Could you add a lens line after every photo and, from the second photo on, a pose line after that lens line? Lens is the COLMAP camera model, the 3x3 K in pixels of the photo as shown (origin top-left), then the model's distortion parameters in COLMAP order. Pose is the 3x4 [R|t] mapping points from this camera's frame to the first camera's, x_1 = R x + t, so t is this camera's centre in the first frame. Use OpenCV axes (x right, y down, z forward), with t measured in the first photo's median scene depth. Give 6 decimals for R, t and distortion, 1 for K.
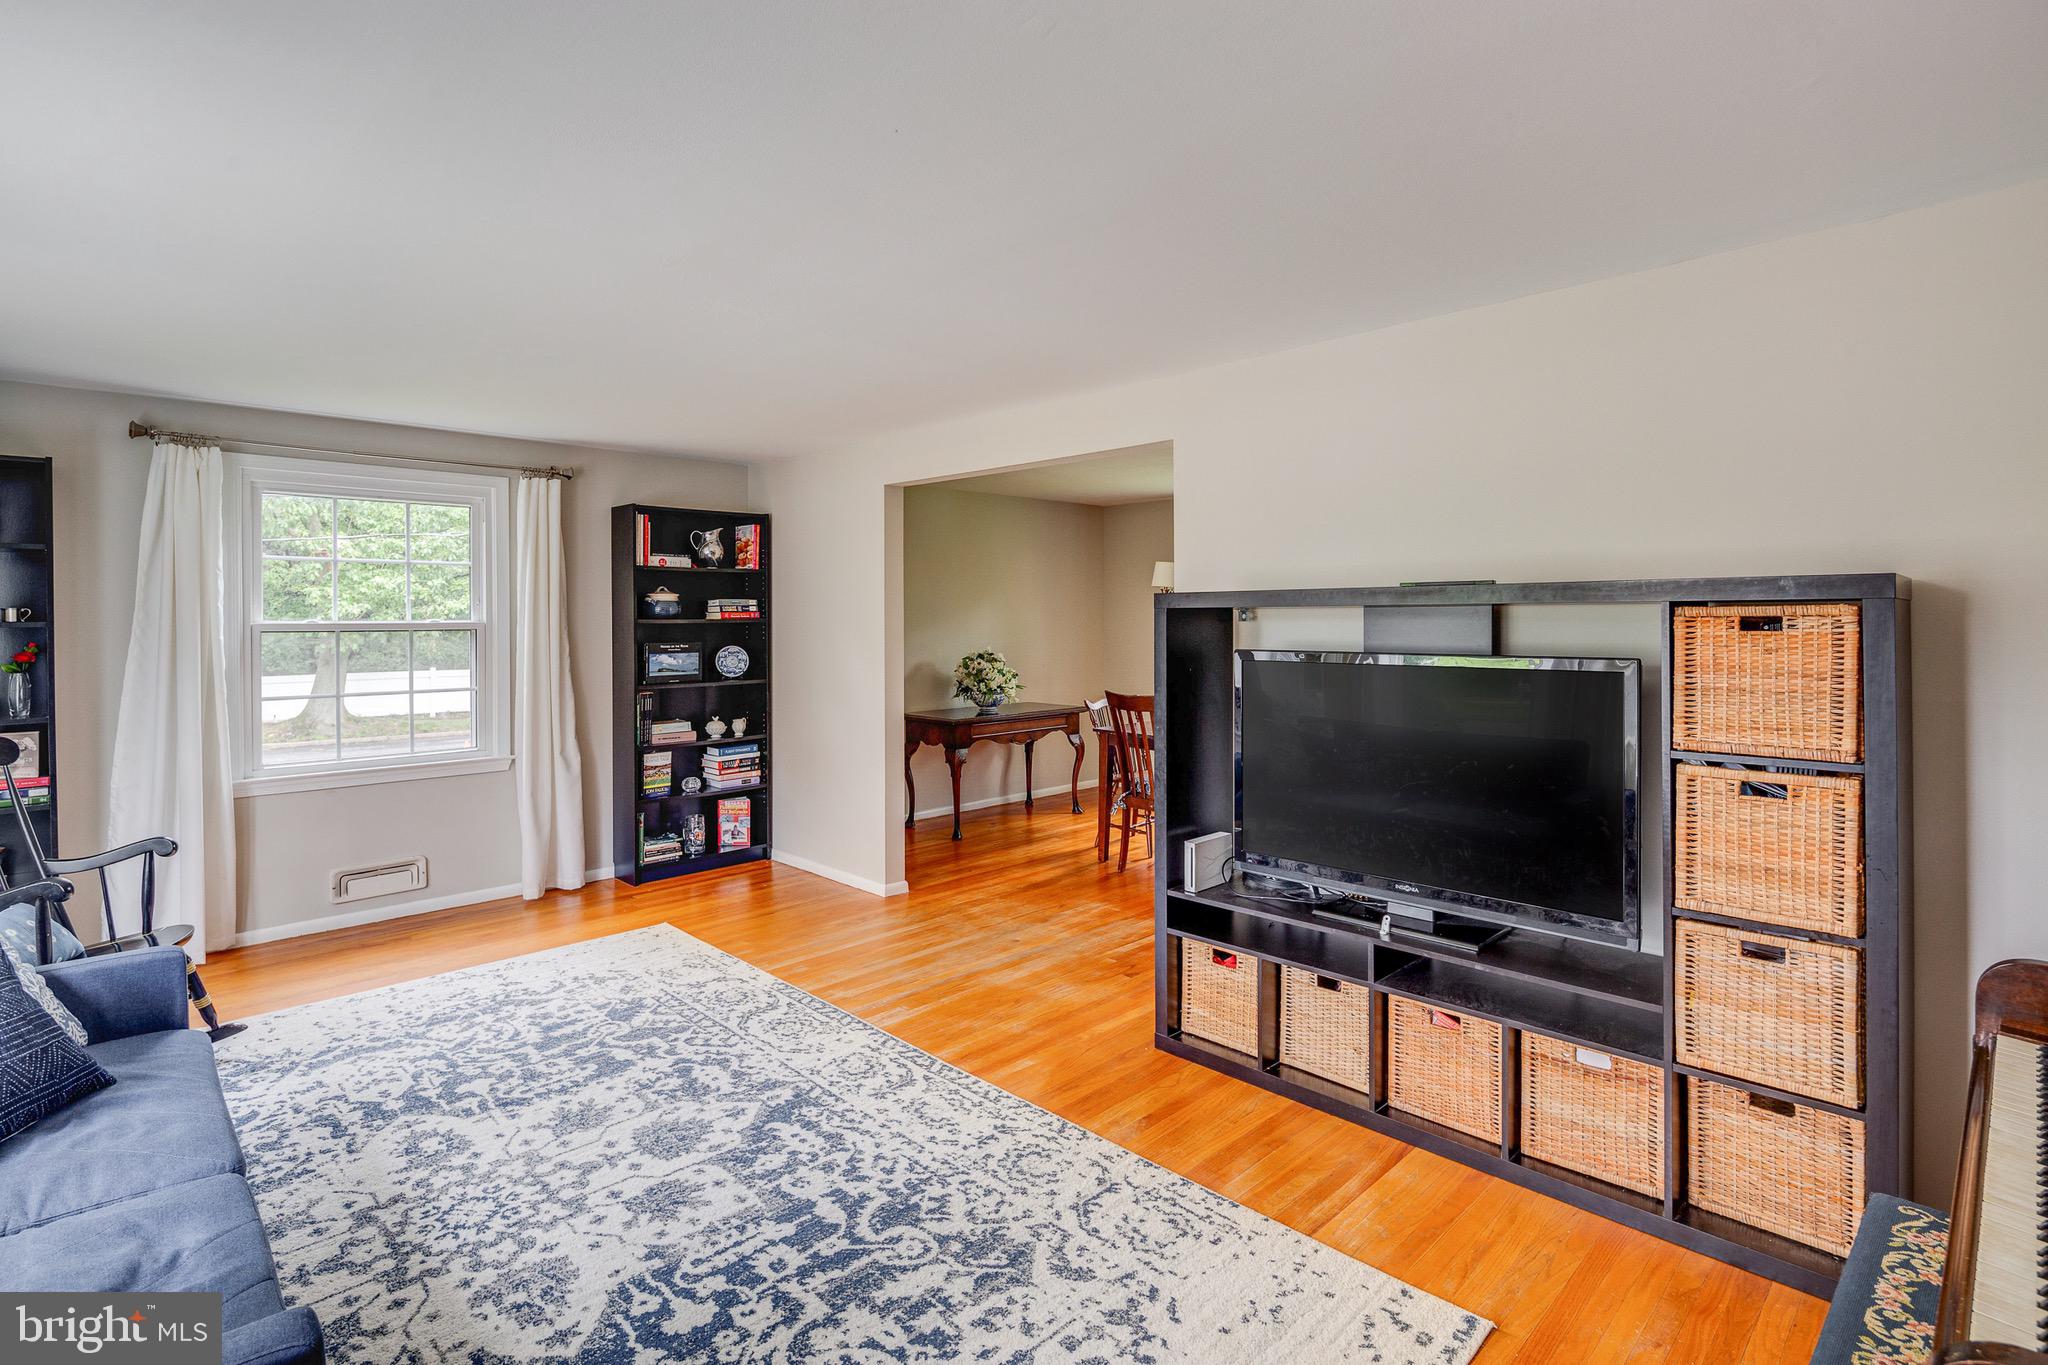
lens RADIAL K [[996.1, 0, 1033.4], [0, 996.1, 614.5], [0, 0, 1]] dist [0.001065, -0.002116]
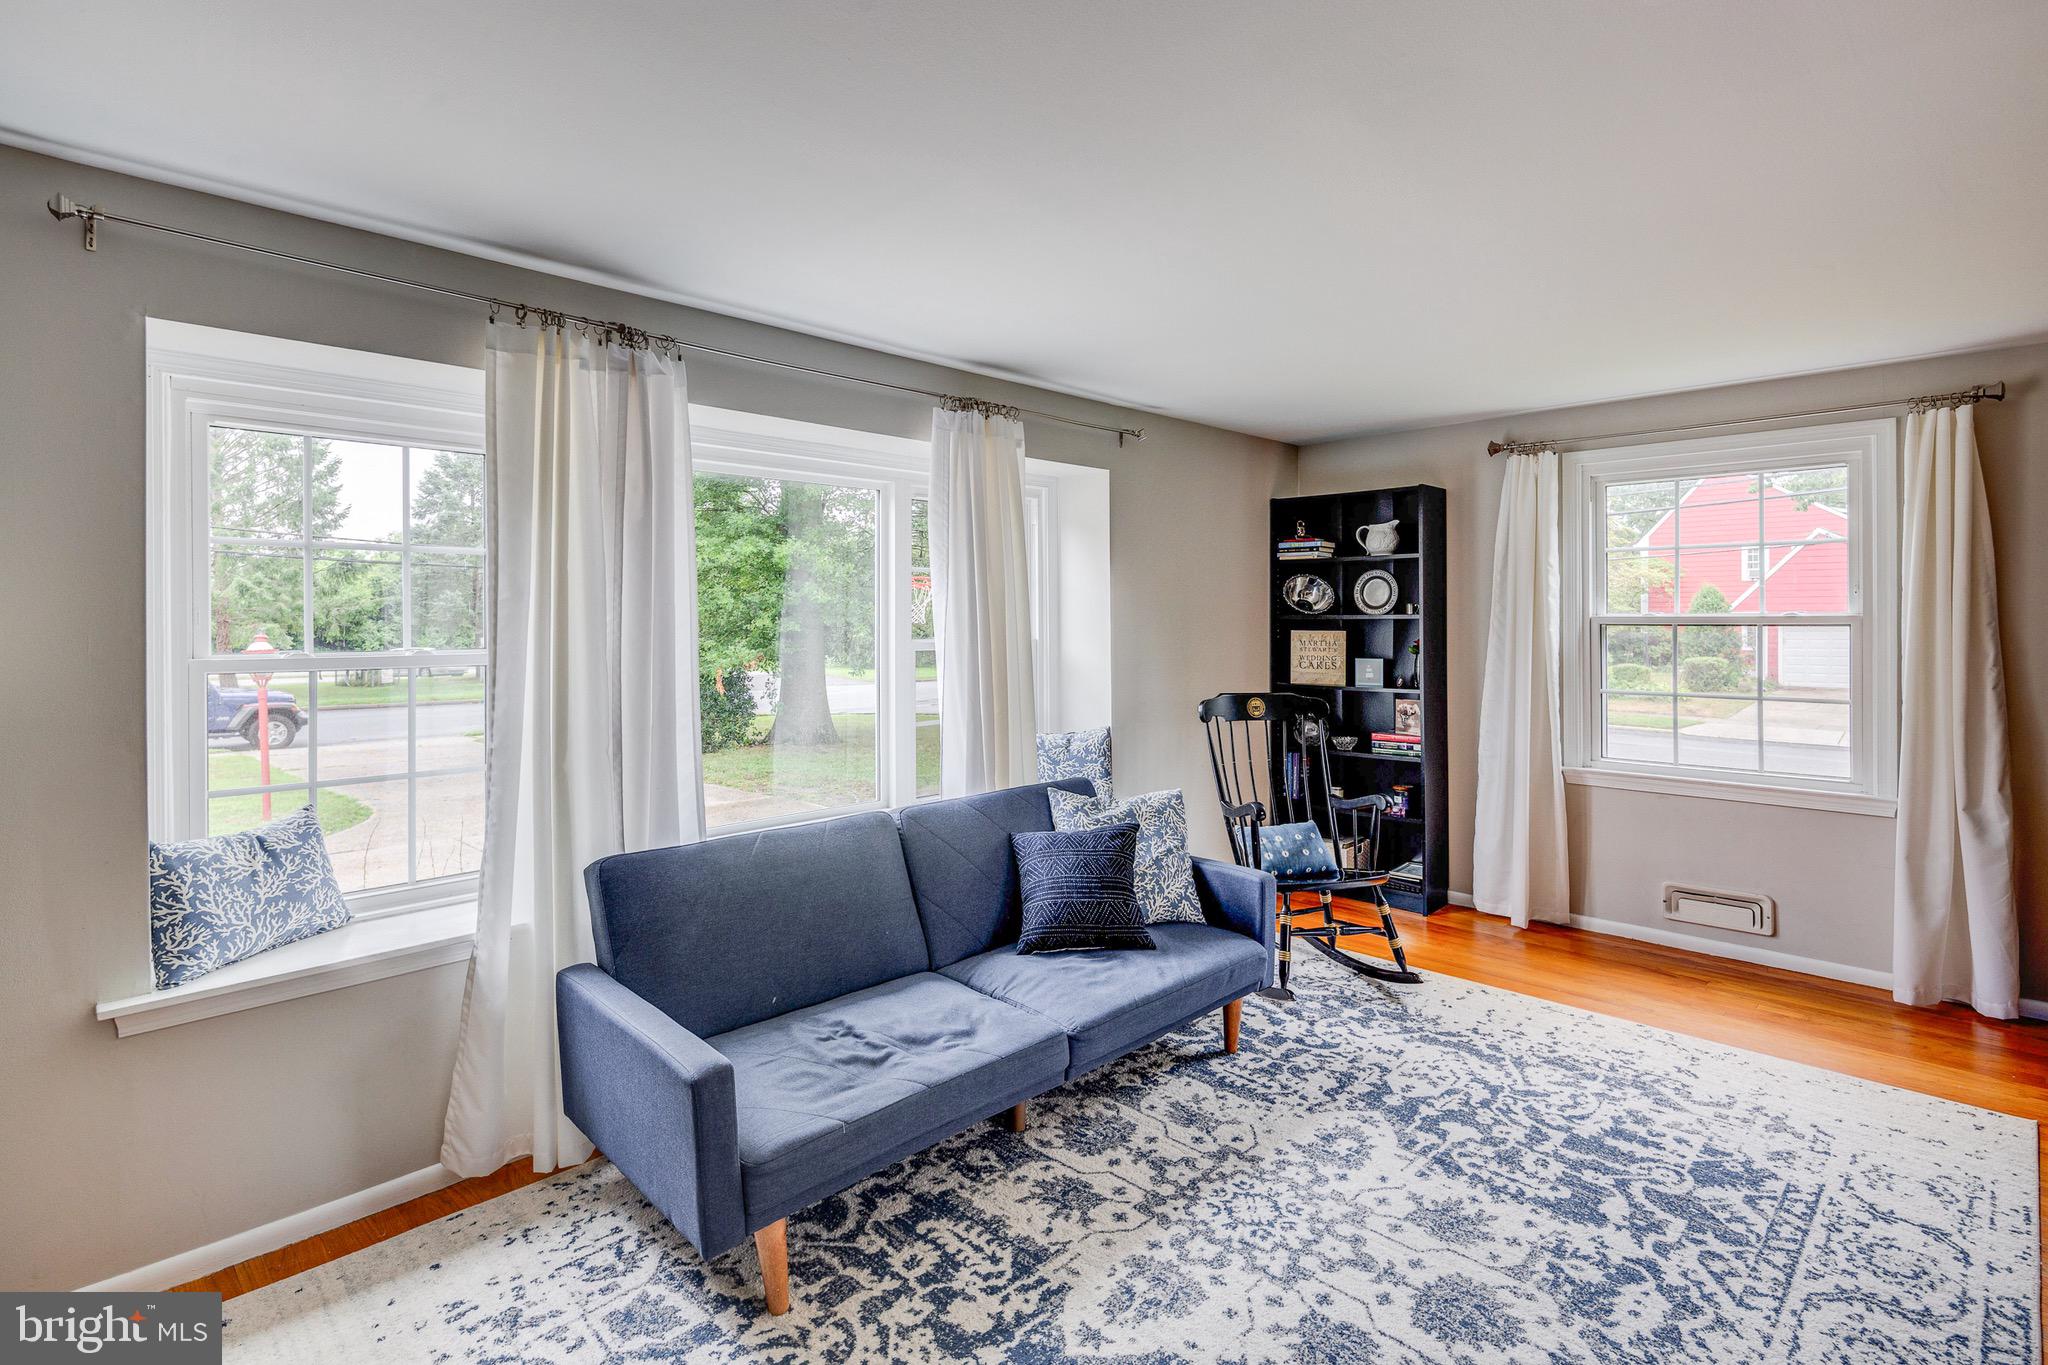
lens RADIAL K [[996.1, 0, 1033.4], [0, 996.1, 614.5], [0, 0, 1]] dist [0.001065, -0.002116]
pose [[0.010019, 0.002575, -0.999946, 0.366456], [0.004936, 0.999984, 0.002625, 0.002573], [0.999938, -0.004962, 0.010006, 0.665010]]
